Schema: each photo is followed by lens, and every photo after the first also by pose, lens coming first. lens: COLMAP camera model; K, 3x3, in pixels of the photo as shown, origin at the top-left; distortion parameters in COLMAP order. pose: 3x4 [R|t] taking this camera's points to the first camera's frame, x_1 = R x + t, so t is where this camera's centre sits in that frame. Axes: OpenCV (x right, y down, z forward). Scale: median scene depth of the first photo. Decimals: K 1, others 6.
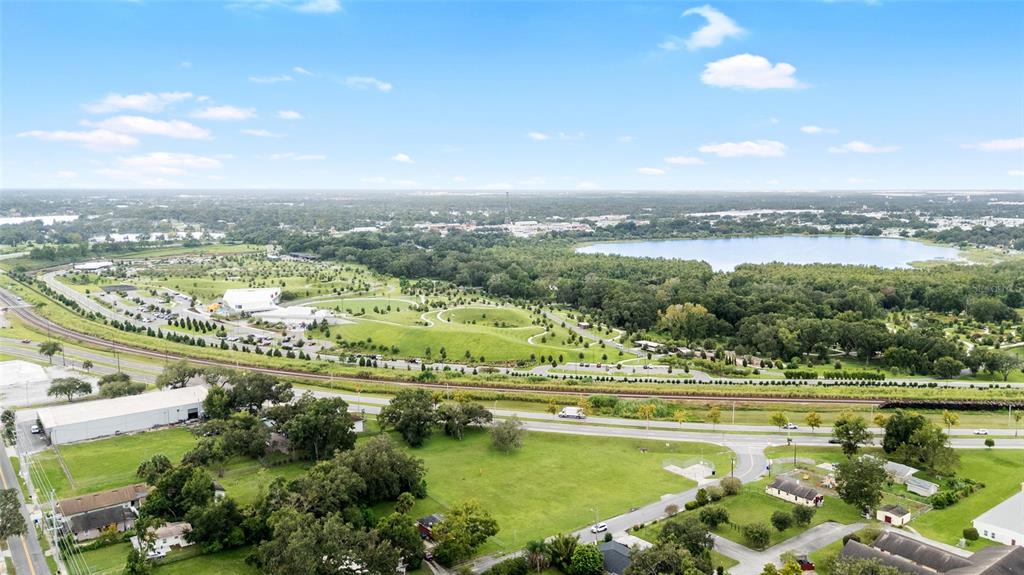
lens RADIAL K [[756.1, 0, 524.2], [0, 756.1, 285.4], [0, 0, 1]] dist [0.123454, -0.219289]
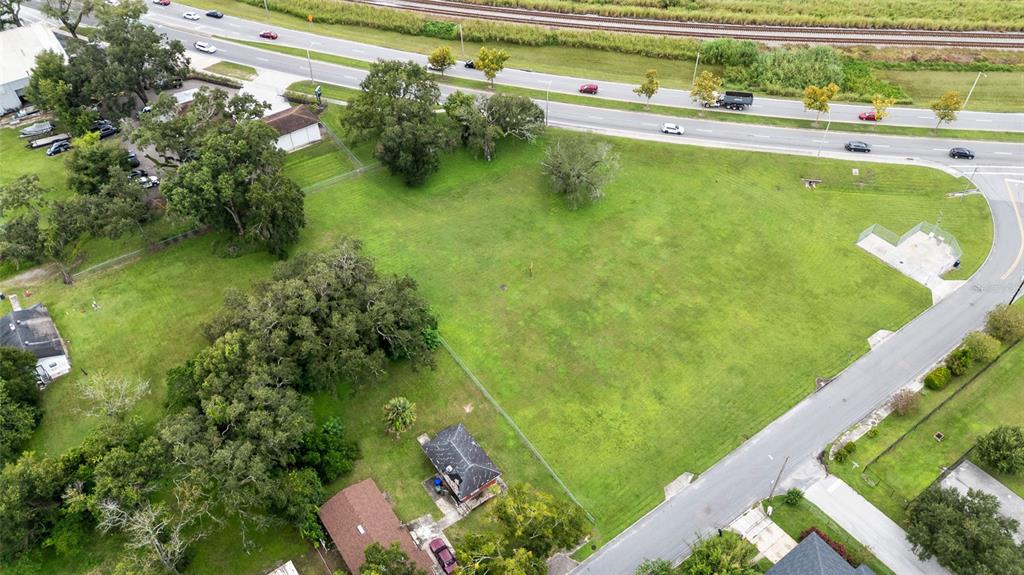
lens RADIAL K [[751.8, 0, 512.0], [0, 751.8, 287.5], [0, 0, 1]] dist [0.082536, -0.080367]
pose [[0.999401, 0.012117, -0.032402, -0.040479], [0.010247, 0.790928, 0.611823, -0.061631], [0.033041, -0.611789, 0.790331, 0.418840]]
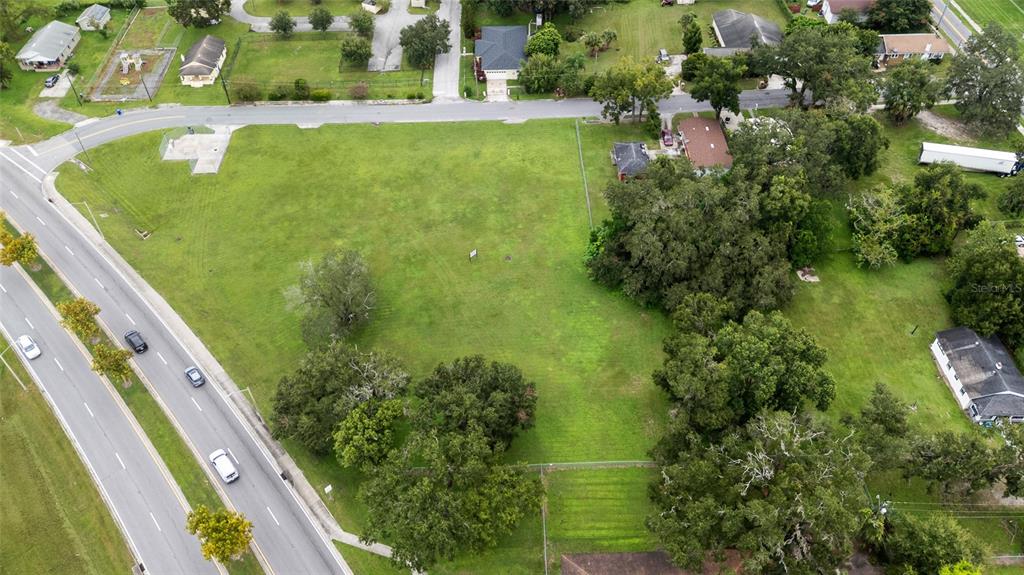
lens RADIAL K [[751.8, 0, 512.0], [0, 751.8, 287.5], [0, 0, 1]] dist [0.082536, -0.080367]
pose [[-0.804327, -0.421139, 0.419165, -0.244252], [0.088660, 0.612483, 0.785496, -0.132085], [-0.587535, 0.668959, -0.455298, 0.945054]]
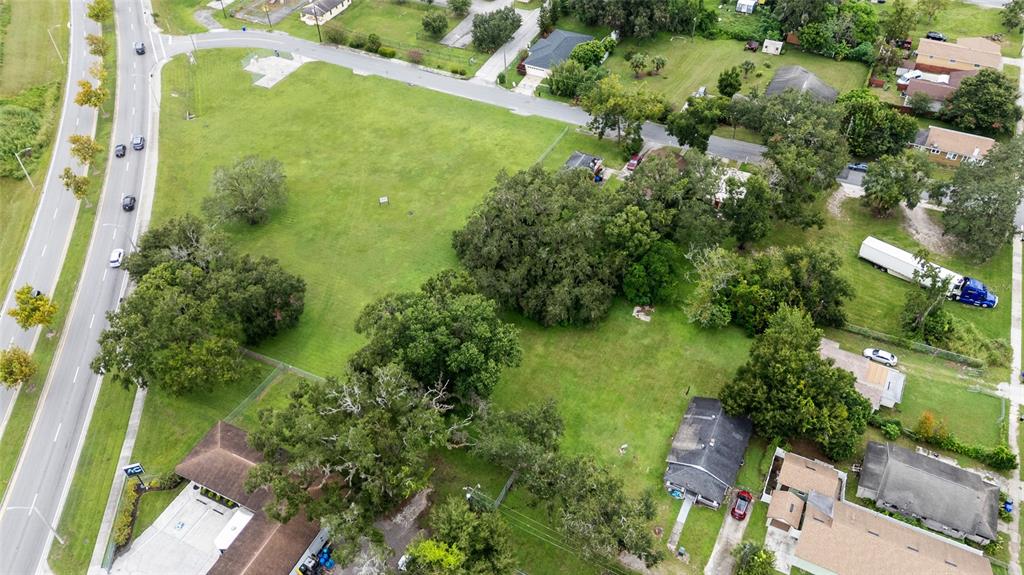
lens RADIAL K [[751.8, 0, 512.0], [0, 751.8, 287.5], [0, 0, 1]] dist [0.082536, -0.080367]
pose [[-0.433582, -0.621667, 0.652332, -0.420791], [0.131825, 0.672370, 0.728382, -0.113125], [-0.891420, 0.401807, -0.209576, 0.803572]]
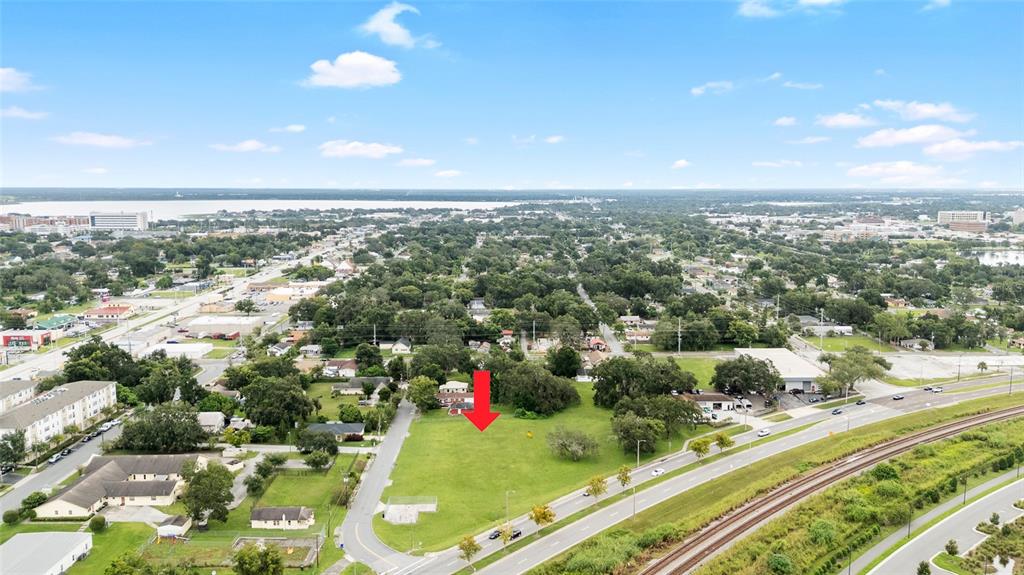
lens RADIAL K [[756.1, 0, 524.2], [0, 756.1, 285.4], [0, 0, 1]] dist [0.123454, -0.219289]
pose [[-0.595807, 0.106793, -0.795996, 0.626782], [-0.104440, 0.972401, 0.208634, -0.159002], [0.796308, 0.207440, -0.568209, 1.202896]]
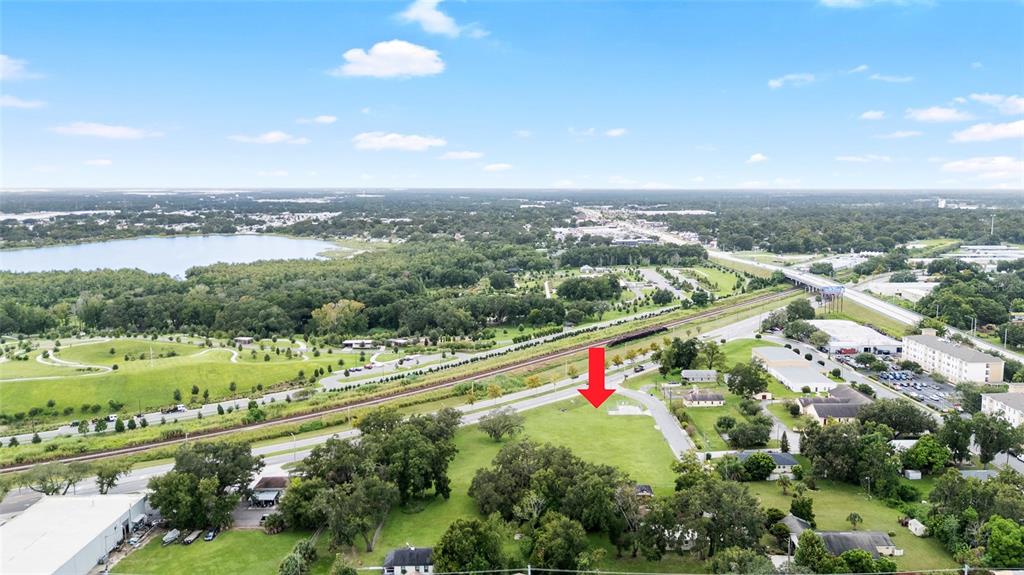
lens RADIAL K [[769.7, 0, 544.5], [0, 769.7, 263.6], [0, 0, 1]] dist [0.103478, -0.094952]
pose [[0.585450, -0.084488, 0.806294, -0.670407], [0.107109, 0.993897, 0.026374, -0.034615], [-0.803602, 0.070920, 0.590927, 0.264643]]
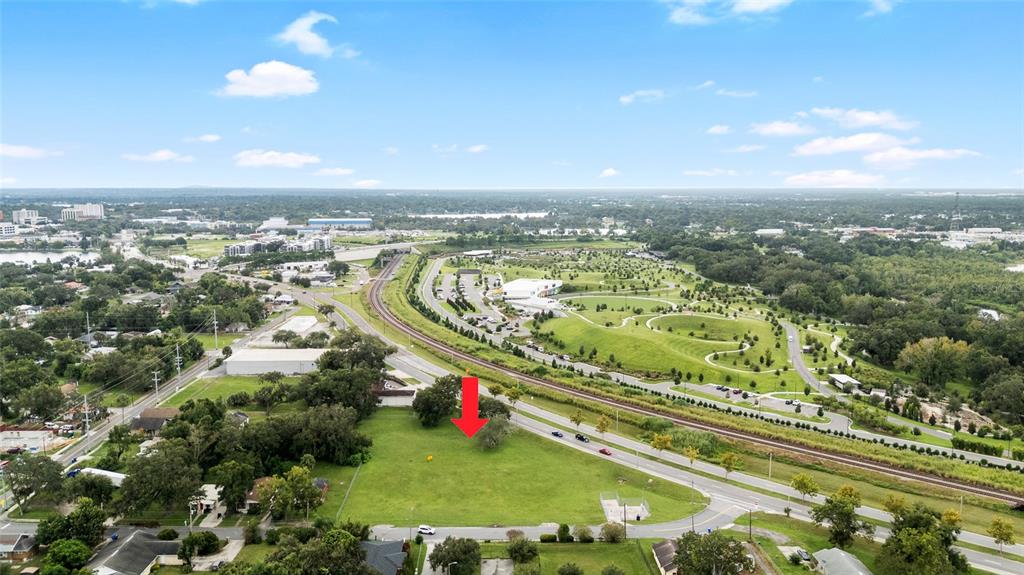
lens RADIAL K [[751.8, 0, 512.0], [0, 751.8, 287.5], [0, 0, 1]] dist [0.082536, -0.080367]
pose [[0.804065, 0.082252, -0.588825, 0.473298], [-0.080812, 0.996313, 0.028821, -0.021663], [0.589024, 0.024410, 0.807747, 0.166072]]
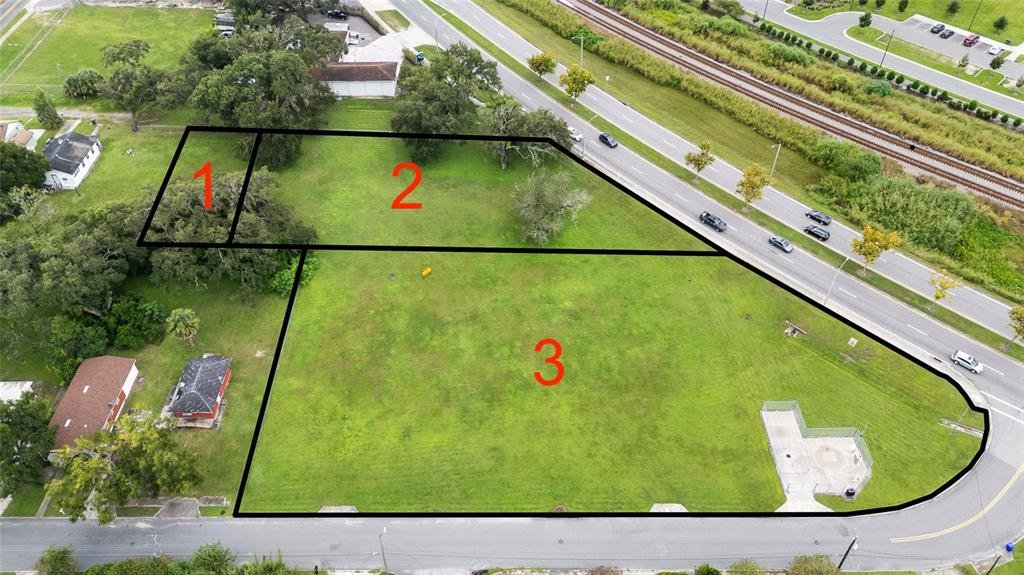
lens RADIAL K [[751.8, 0, 512.0], [0, 751.8, 287.5], [0, 0, 1]] dist [0.082536, -0.080367]
pose [[0.787653, 0.426735, -0.444409, 0.183885], [-0.066490, 0.775966, 0.627261, -0.074185], [0.612520, -0.464516, 0.639565, 0.512001]]
